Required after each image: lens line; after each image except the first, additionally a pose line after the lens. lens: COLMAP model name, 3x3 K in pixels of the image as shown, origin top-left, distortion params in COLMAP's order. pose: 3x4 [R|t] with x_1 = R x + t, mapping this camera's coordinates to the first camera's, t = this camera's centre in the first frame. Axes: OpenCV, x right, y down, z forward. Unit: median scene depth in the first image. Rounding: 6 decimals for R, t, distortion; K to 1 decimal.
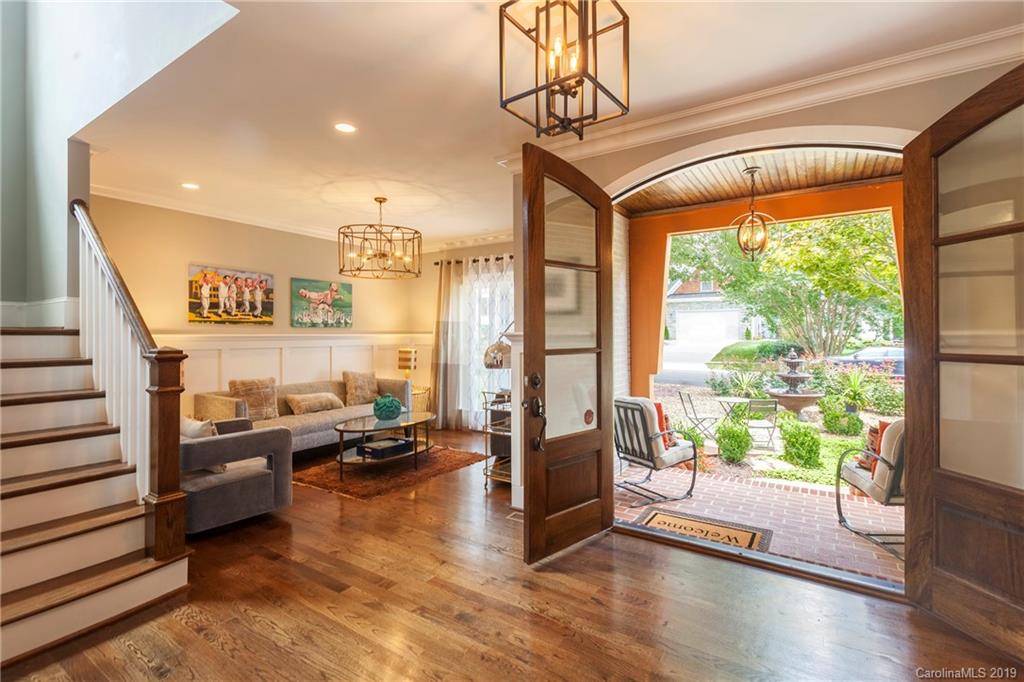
lens RADIAL K [[464.8, 0, 520.3], [0, 464.8, 360.8], [0, 0, 1]] dist [0.000778, -0.001556]
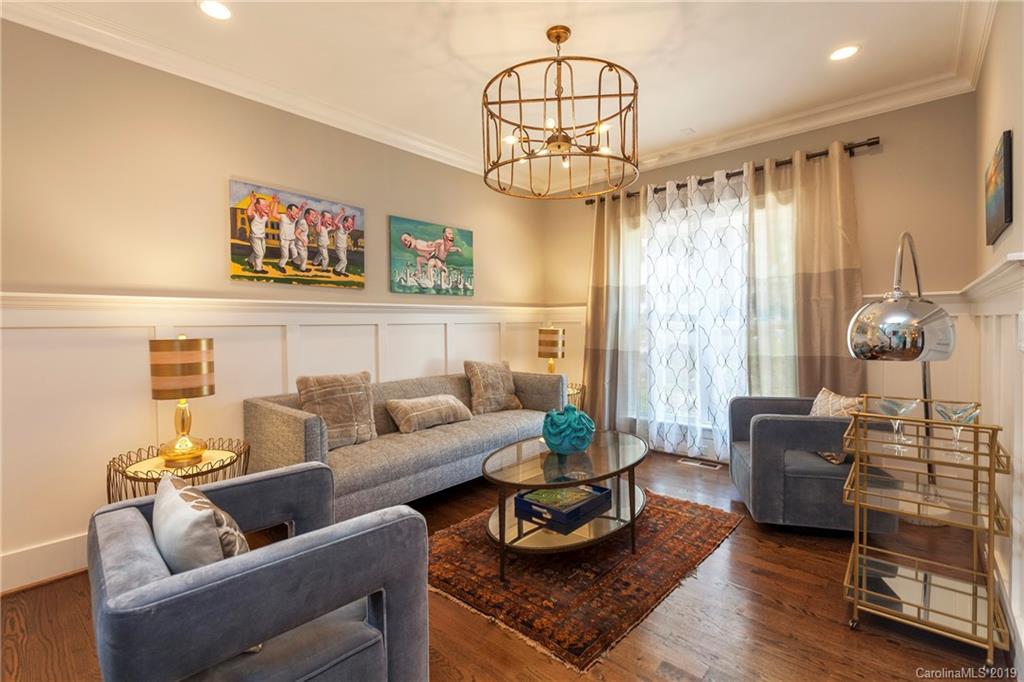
lens RADIAL K [[464.8, 0, 534.4], [0, 464.8, 366.9], [0, 0, 1]] dist [0.000778, -0.001556]
pose [[0.992198, 0.005146, -0.124567, -0.255764], [0.000015, 0.999143, 0.041390, 0.004777], [0.124673, -0.041069, 0.991348, 0.455602]]
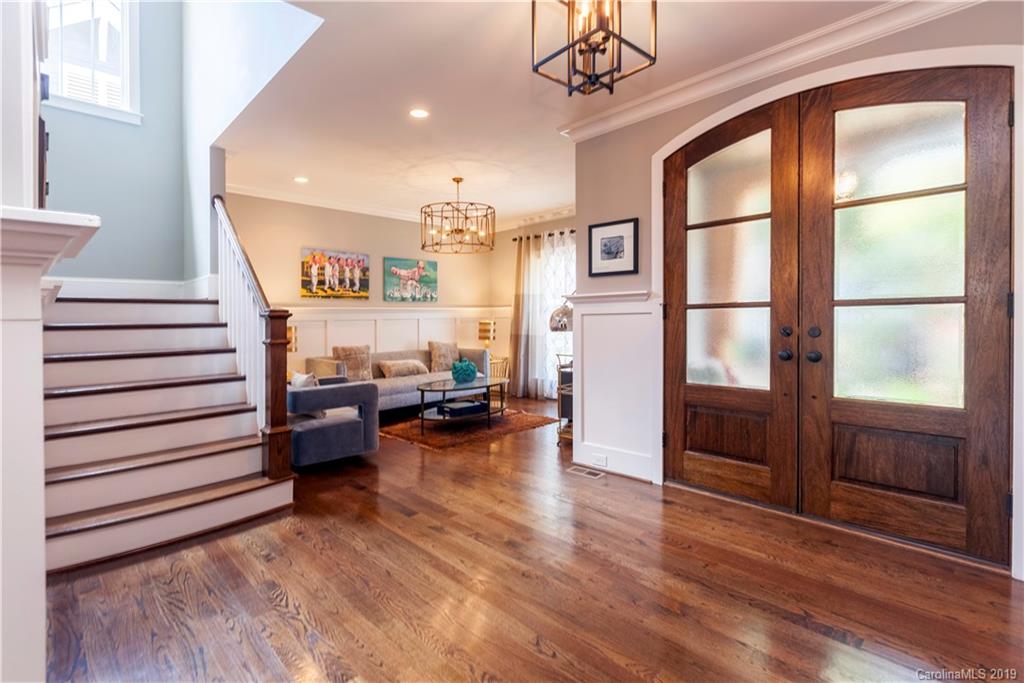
lens RADIAL K [[464.8, 0, 514.5], [0, 464.8, 345.0], [0, 0, 1]] dist [0.000778, -0.001556]
pose [[0.978336, -0.004468, -0.206974, 0.052183], [0.005322, 0.999979, 0.003570, 0.036100], [0.206954, -0.004594, 0.978340, -0.032963]]
